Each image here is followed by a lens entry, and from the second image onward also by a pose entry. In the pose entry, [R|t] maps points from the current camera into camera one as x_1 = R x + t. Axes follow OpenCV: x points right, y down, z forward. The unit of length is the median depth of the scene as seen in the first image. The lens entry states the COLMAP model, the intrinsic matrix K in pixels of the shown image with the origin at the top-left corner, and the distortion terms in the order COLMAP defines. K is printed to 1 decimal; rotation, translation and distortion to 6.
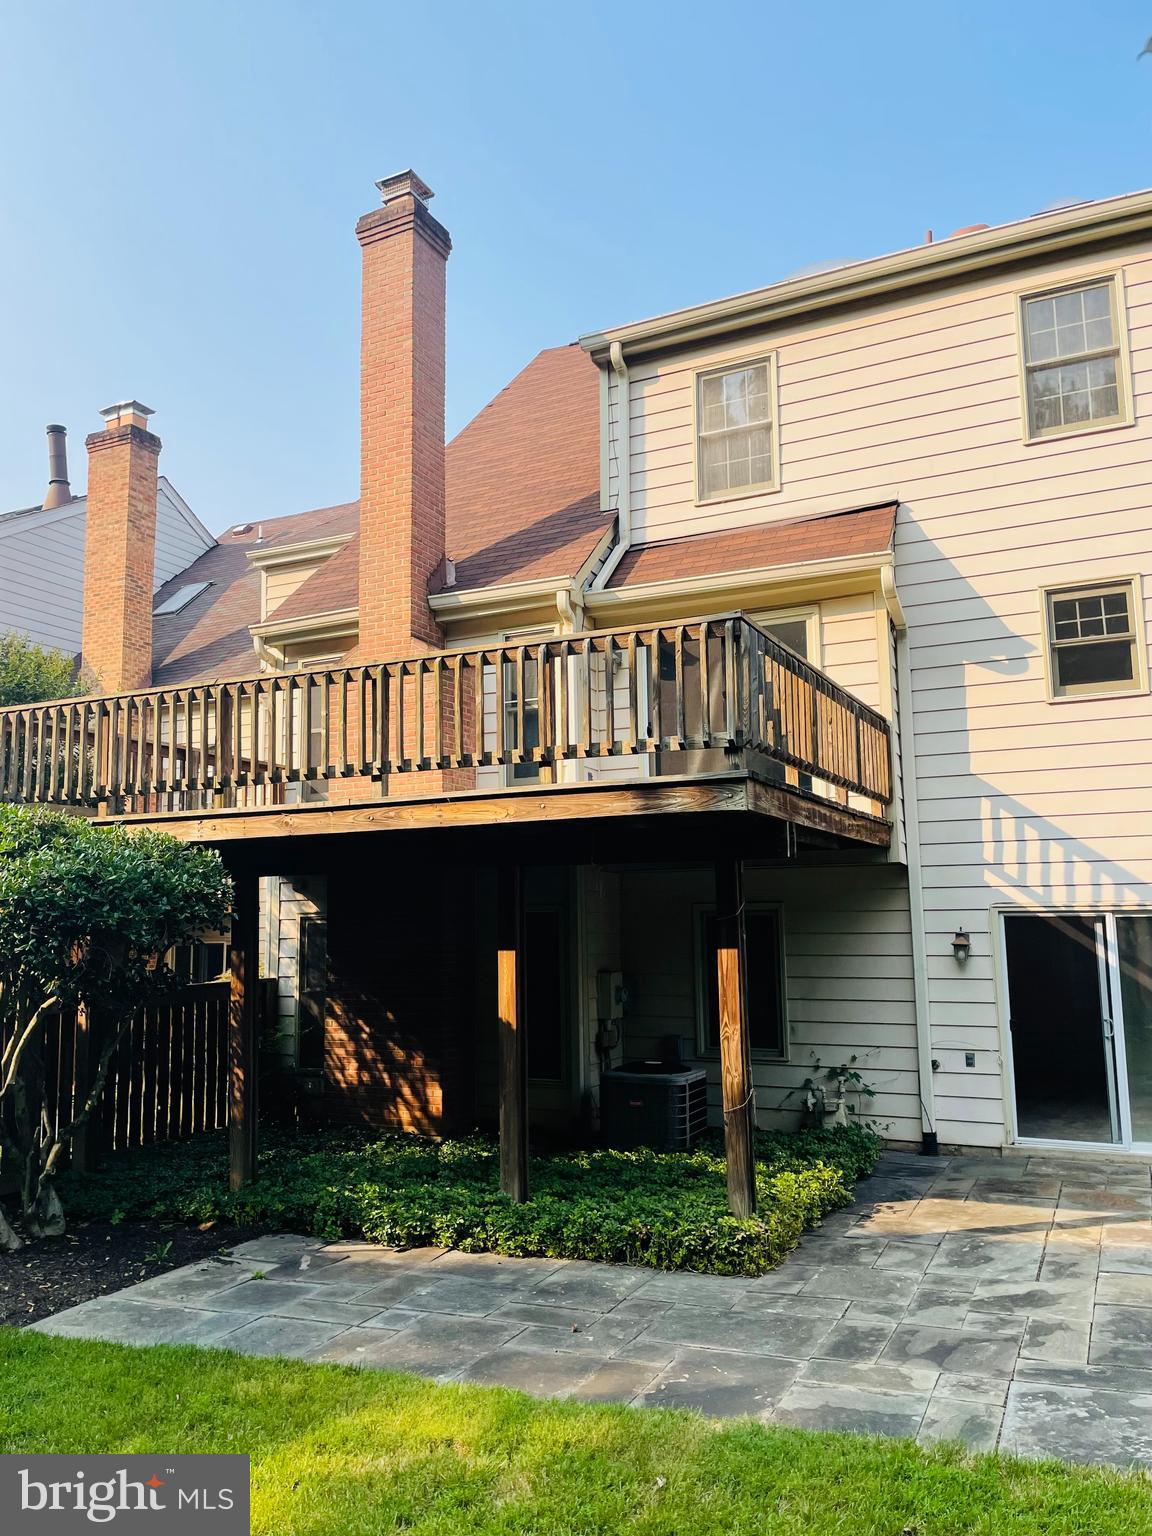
lens RADIAL K [[1179.0, 0, 559.8], [0, 1179.0, 768.6], [0, 0, 1]] dist [0.071724, -0.099704]
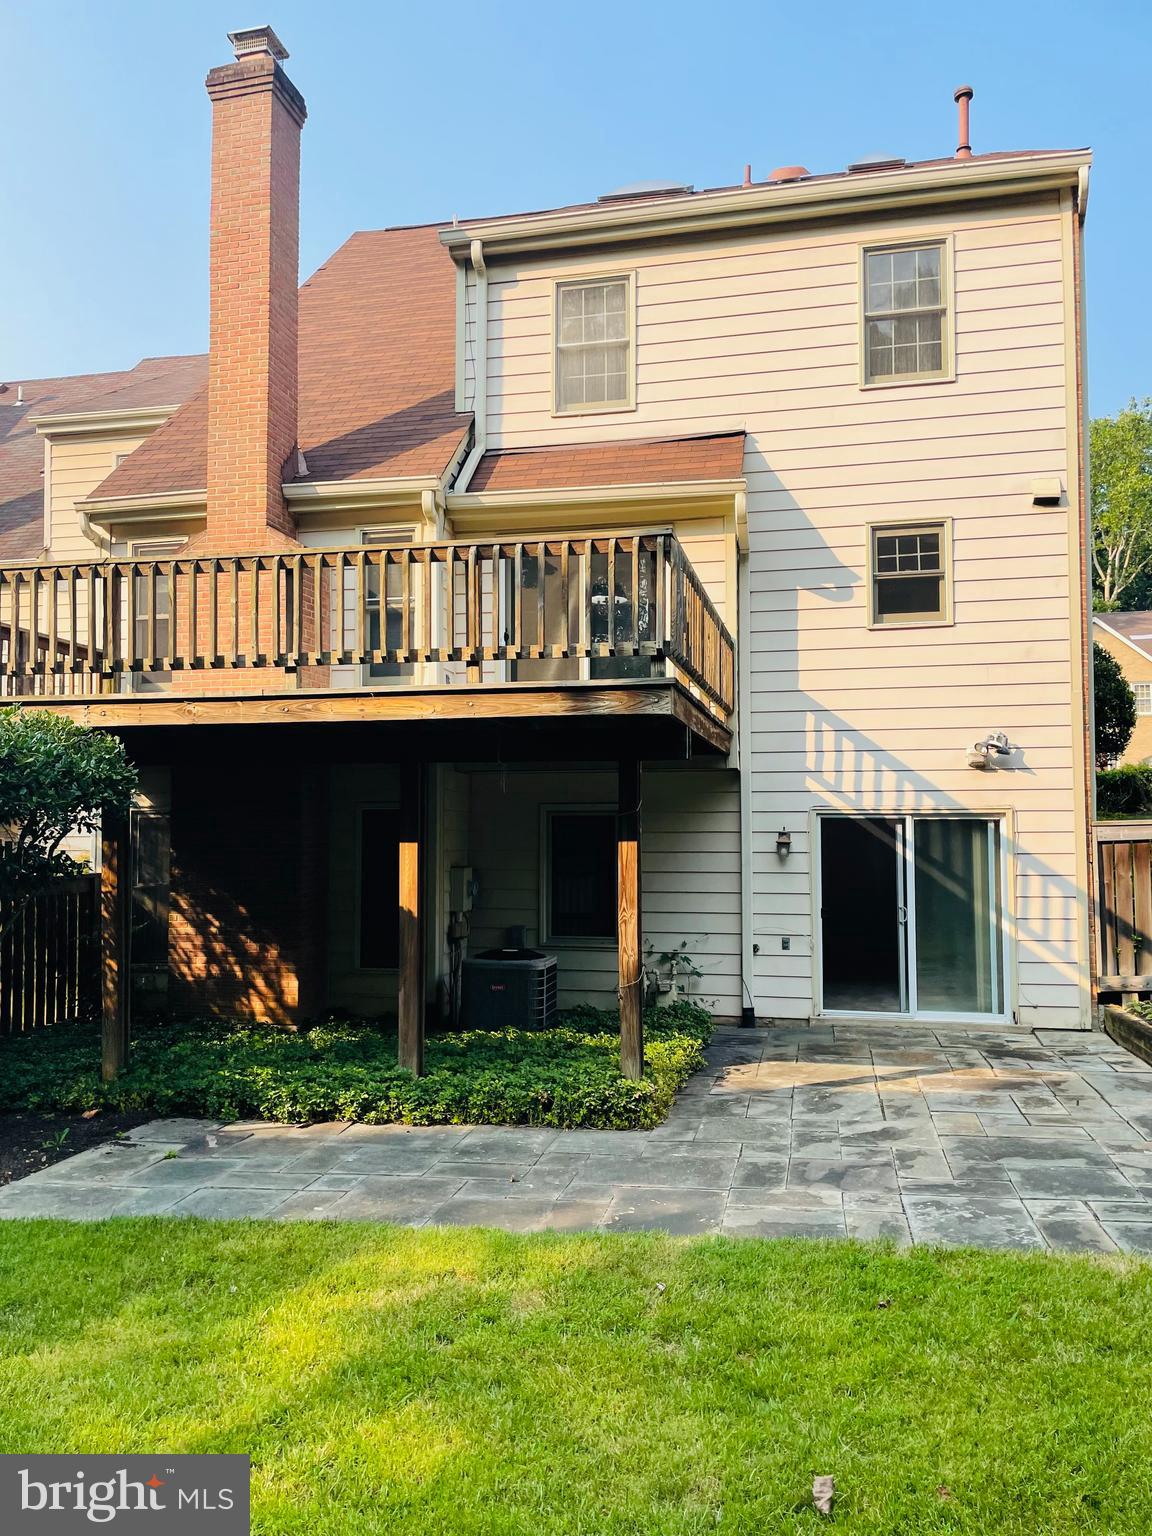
lens RADIAL K [[1179.0, 0, 569.7], [0, 1179.0, 772.5], [0, 0, 1]] dist [0.071724, -0.099704]
pose [[0.972084, 0.023474, 0.233458, -0.118351], [-0.042356, 0.996193, 0.076196, 0.006257], [-0.230780, -0.083957, 0.969377, -0.024933]]
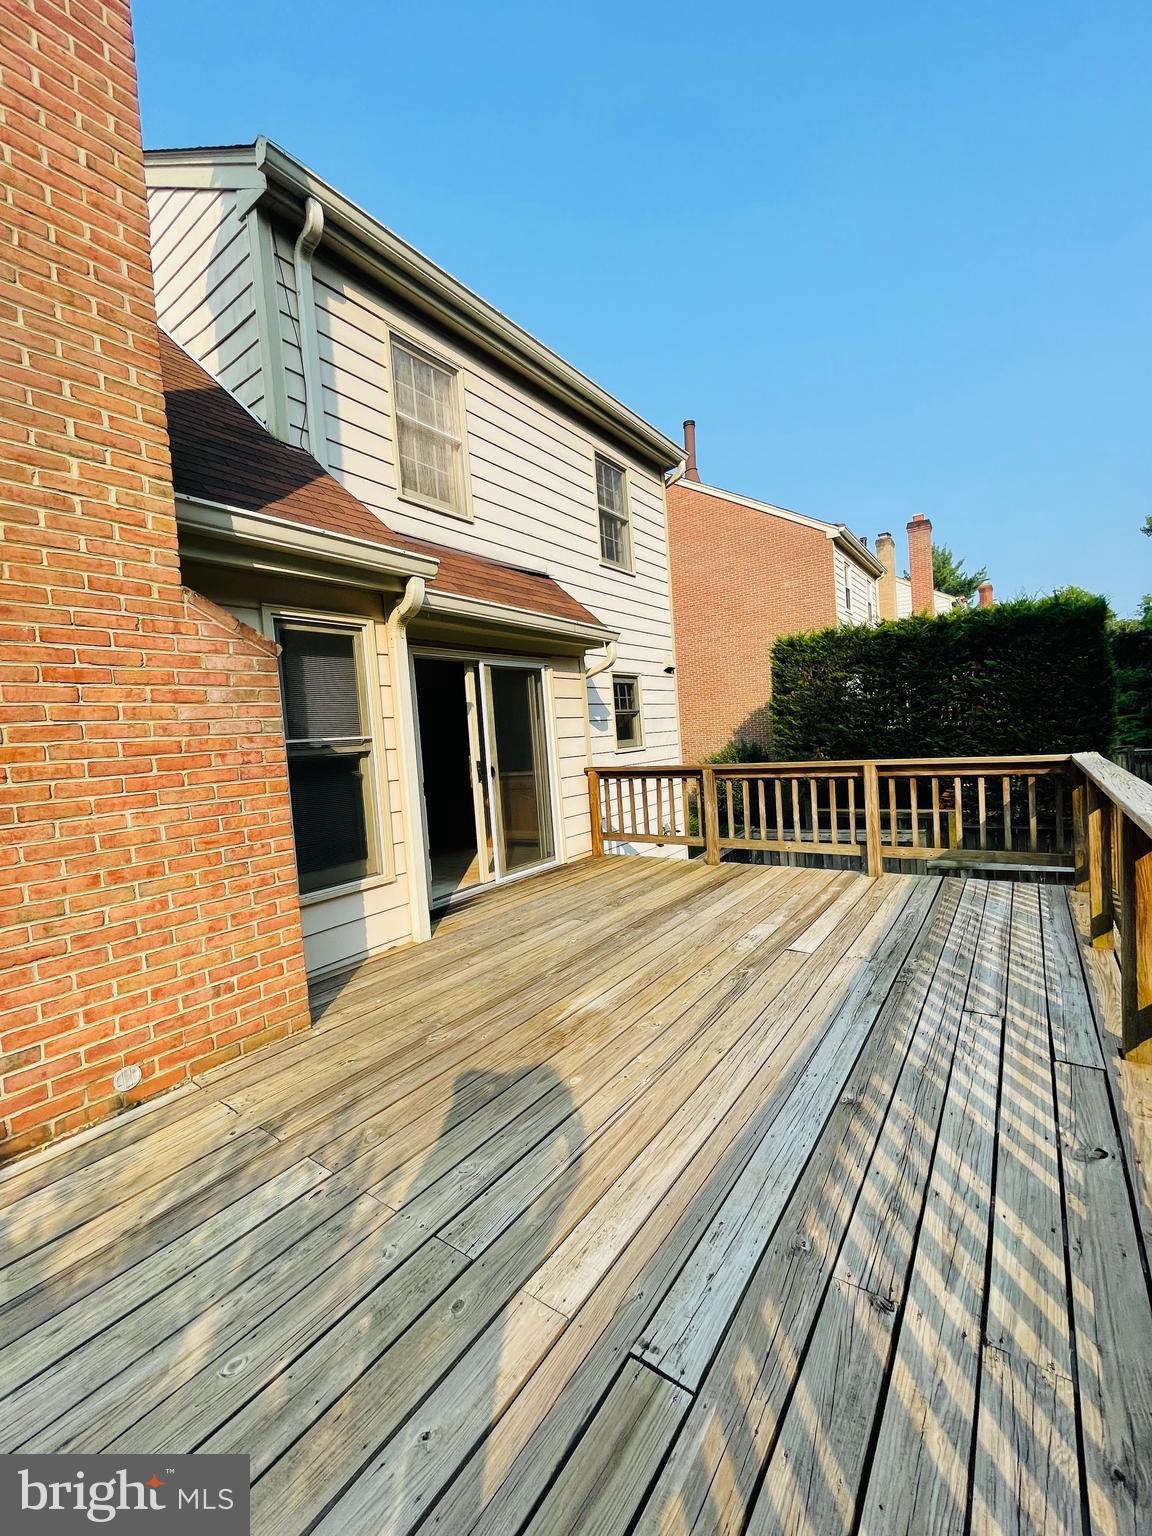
lens RADIAL K [[623.3, 0, 575.0], [0, 623.3, 768.2], [0, 0, 1]] dist [-0.002538, -0.000233]
pose [[0.185788, -0.041404, 0.981717, -0.348897], [-0.071508, 0.995893, 0.055535, -0.075584], [-0.979984, -0.080519, 0.182064, 0.905353]]
